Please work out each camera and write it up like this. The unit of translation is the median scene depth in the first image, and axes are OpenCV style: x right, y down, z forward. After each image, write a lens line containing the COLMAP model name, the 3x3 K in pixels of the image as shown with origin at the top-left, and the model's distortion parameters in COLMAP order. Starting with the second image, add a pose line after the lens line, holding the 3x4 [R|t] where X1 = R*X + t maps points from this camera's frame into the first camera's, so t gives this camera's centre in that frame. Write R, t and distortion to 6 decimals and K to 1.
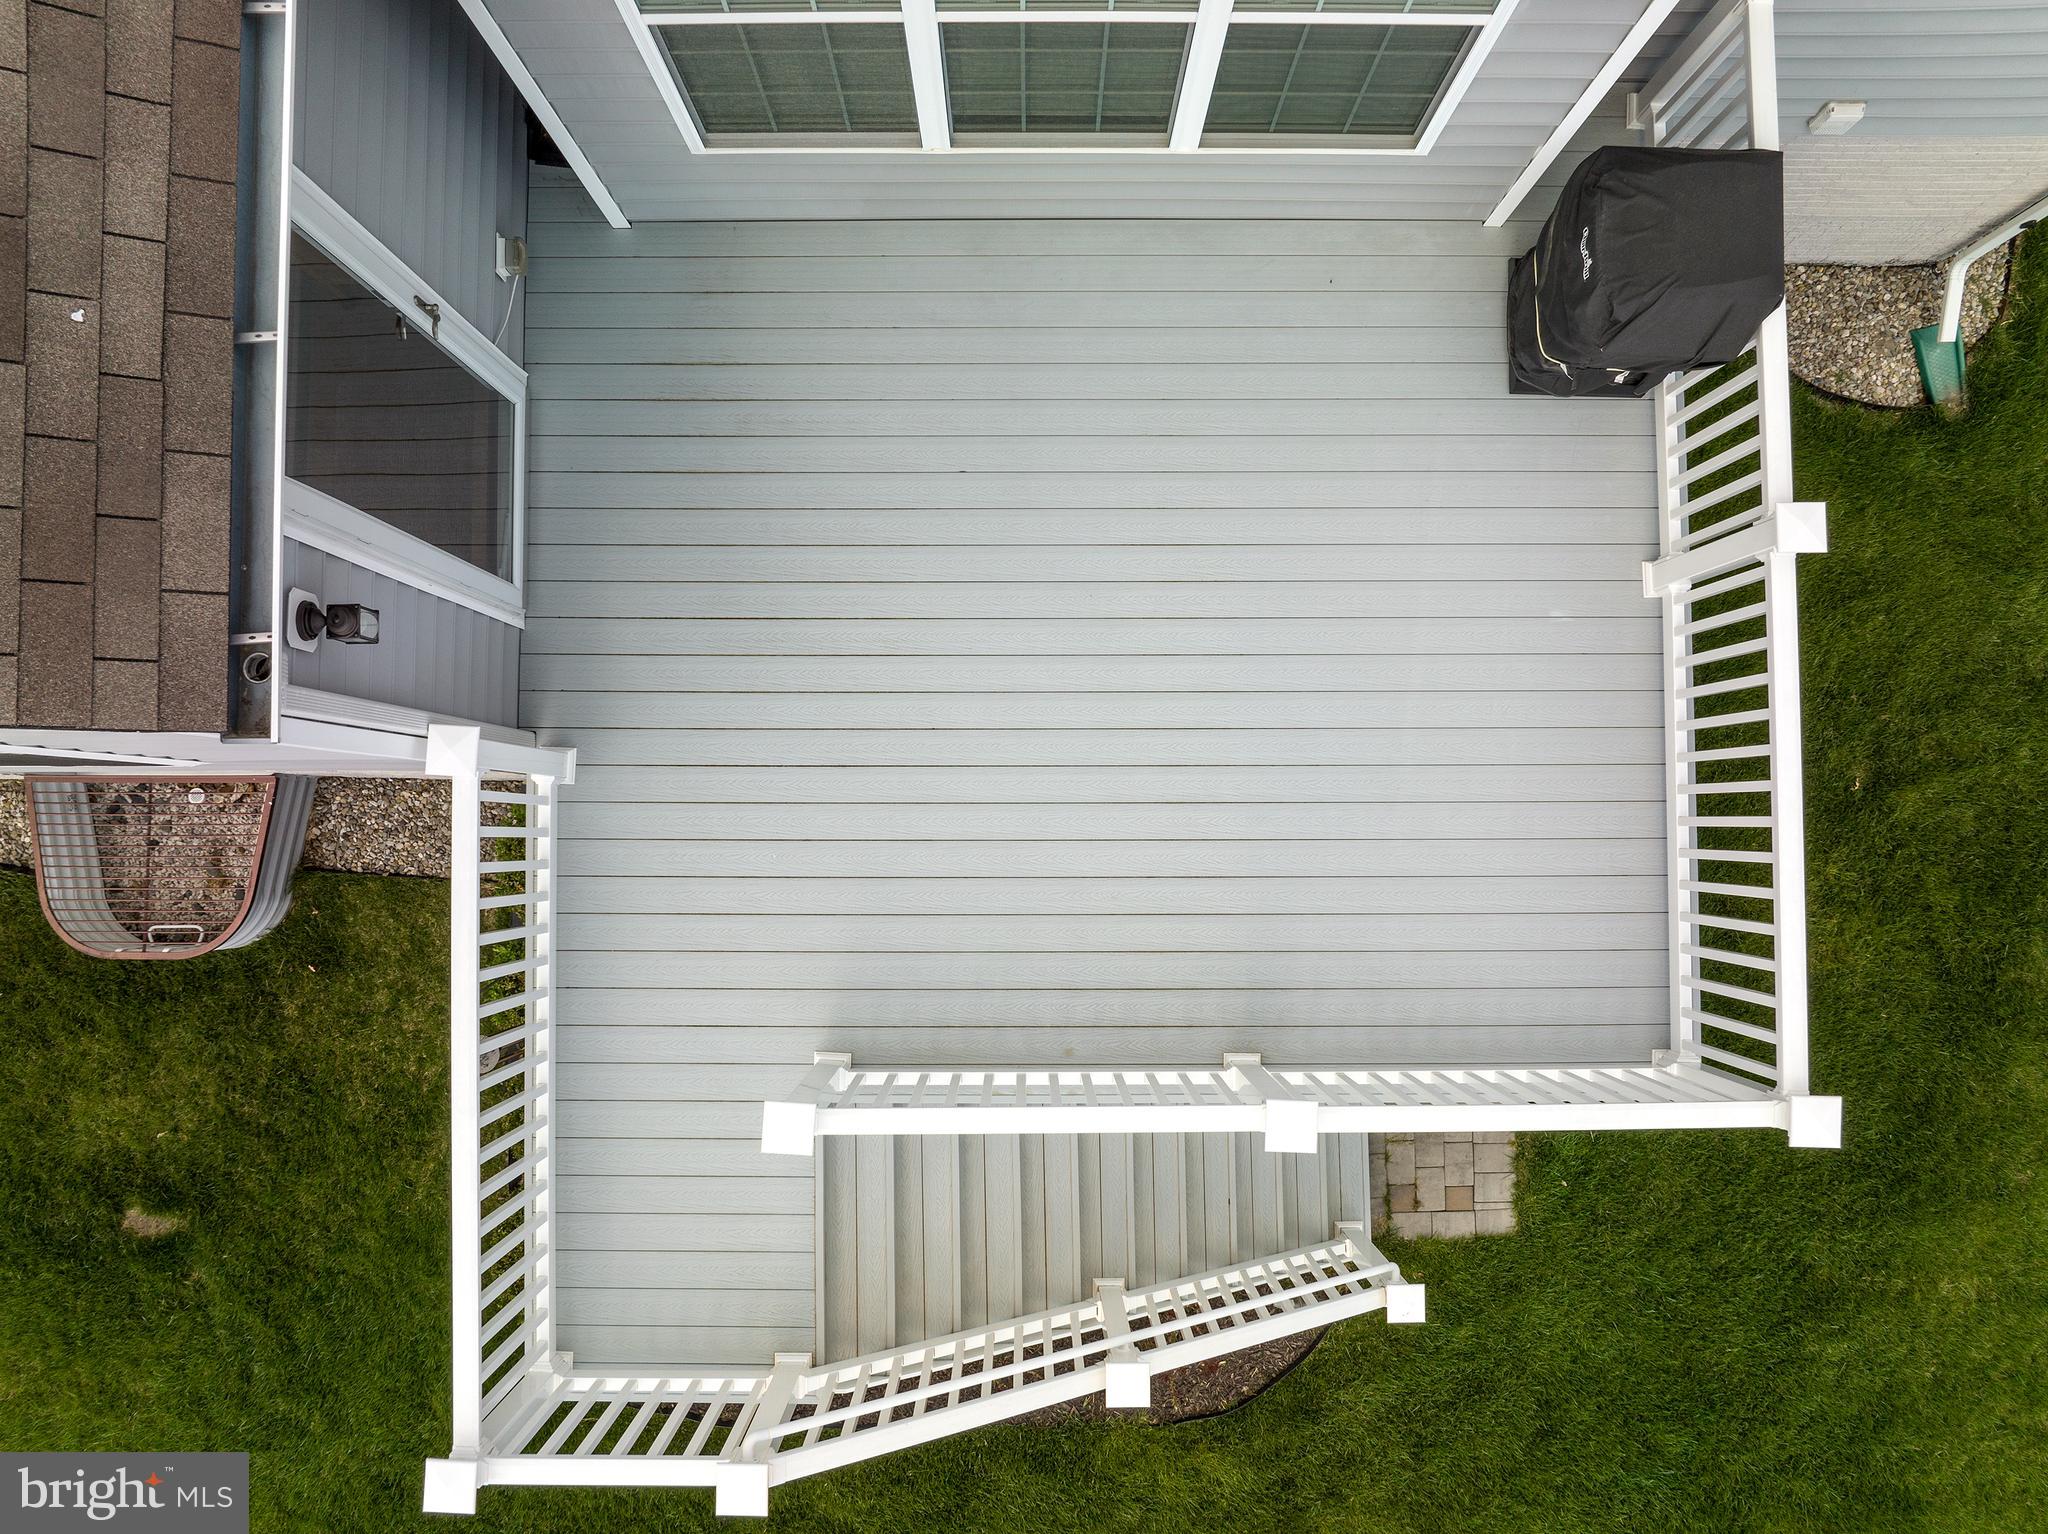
lens RADIAL K [[1429.7, 0, 1024.0], [0, 1429.7, 767.0], [0, 0, 1]] dist [-0.003835, -0.002146]
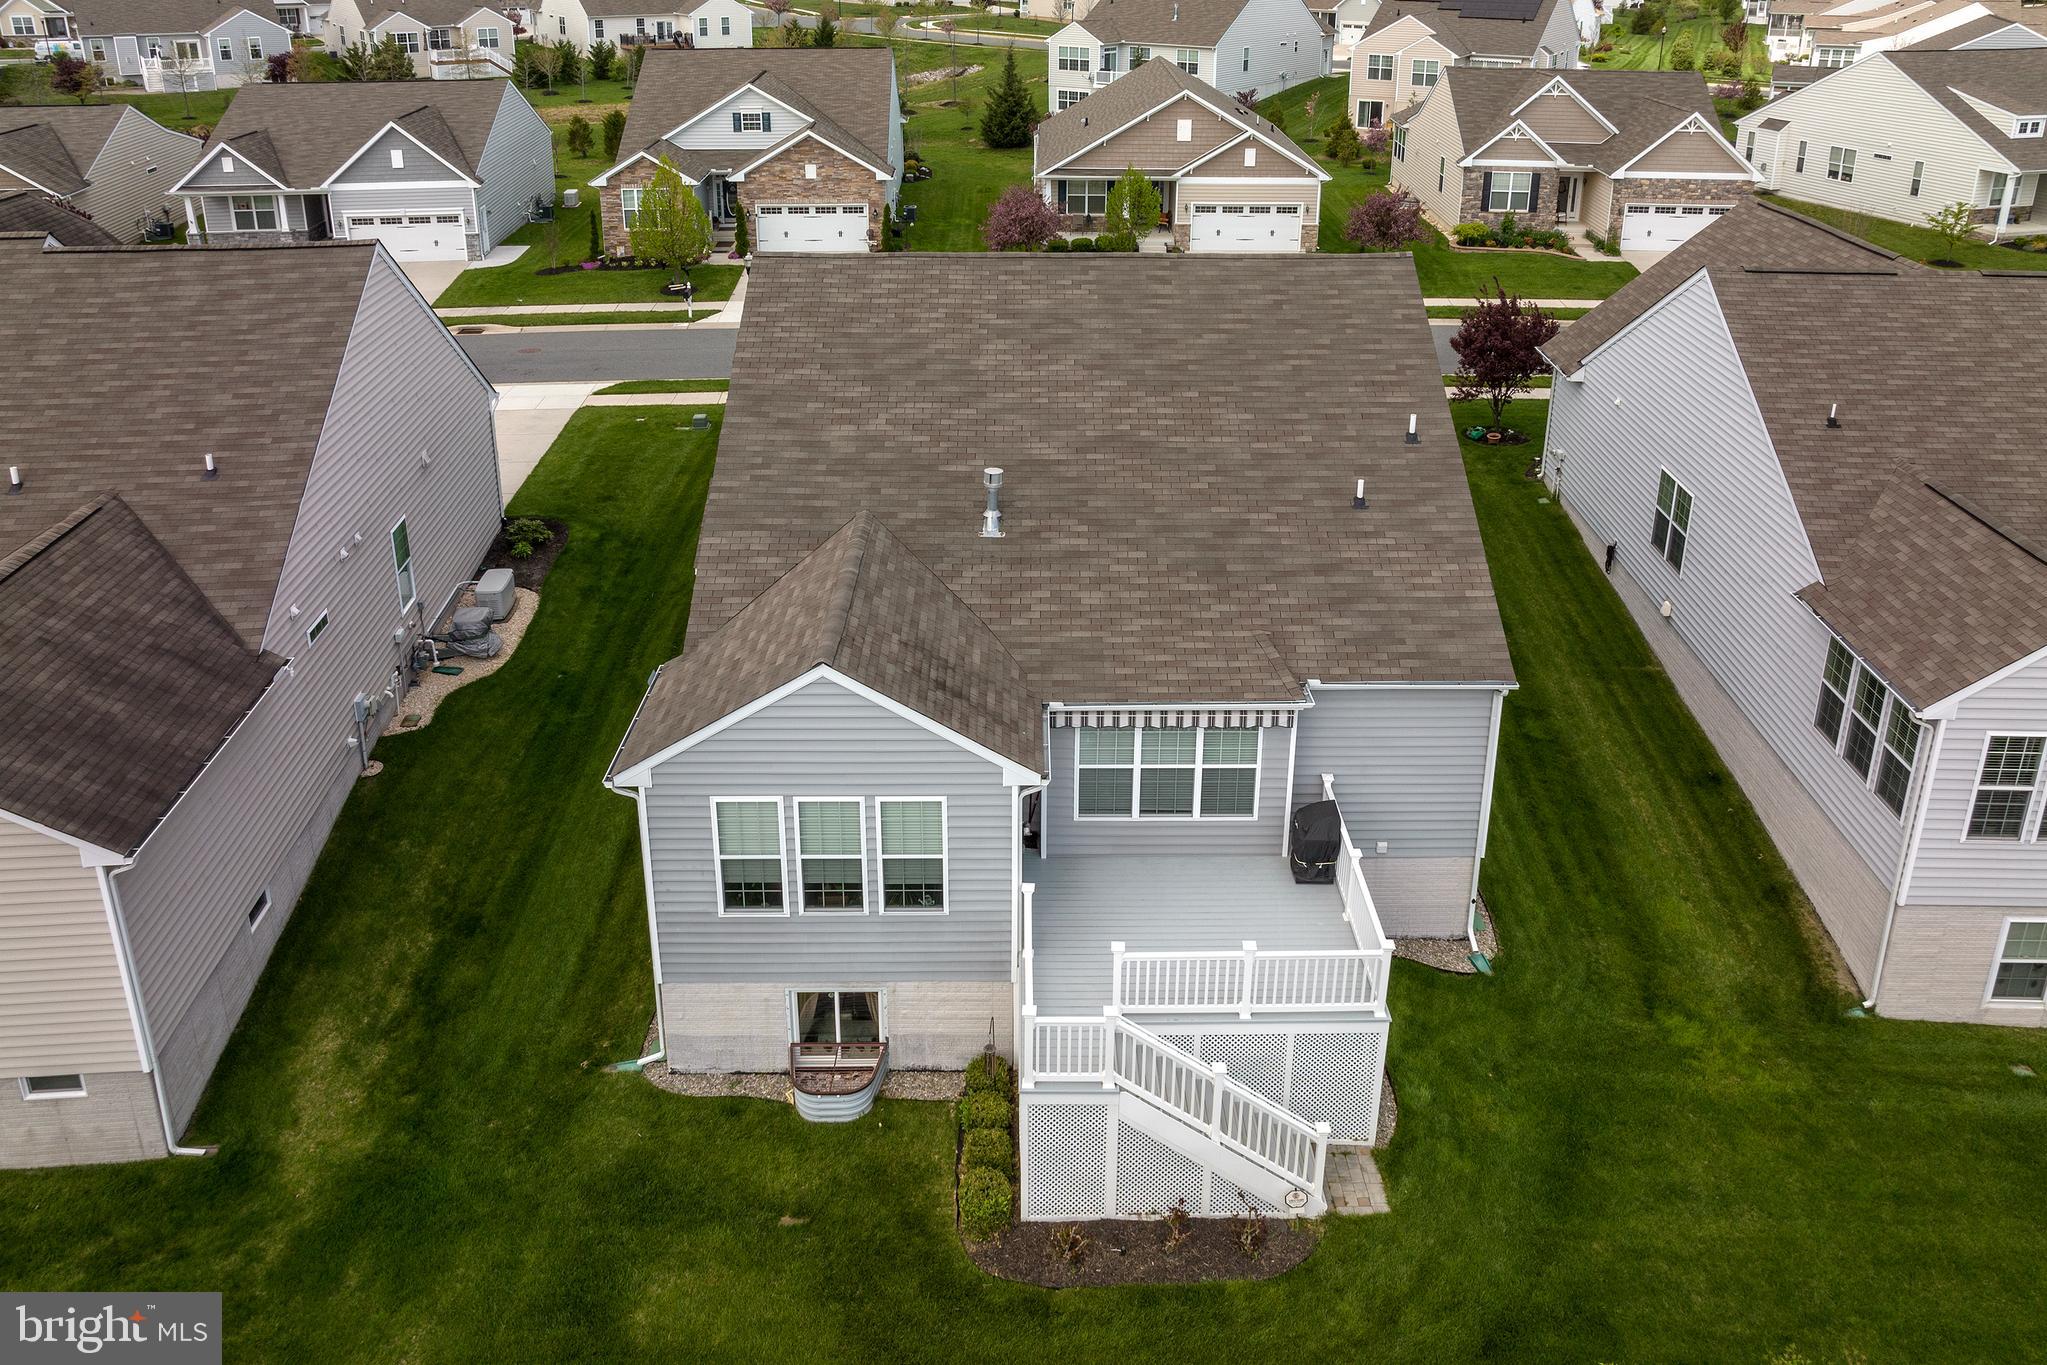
lens RADIAL K [[1757.6, 0, 1023.5], [0, 1757.6, 682.5], [0, 0, 1]] dist [-0.052455, 0.017861]
pose [[0.999826, -0.005112, 0.017912, -0.442458], [0.018082, 0.497350, -0.867361, 3.515586], [-0.004475, 0.867535, 0.497356, -1.713080]]
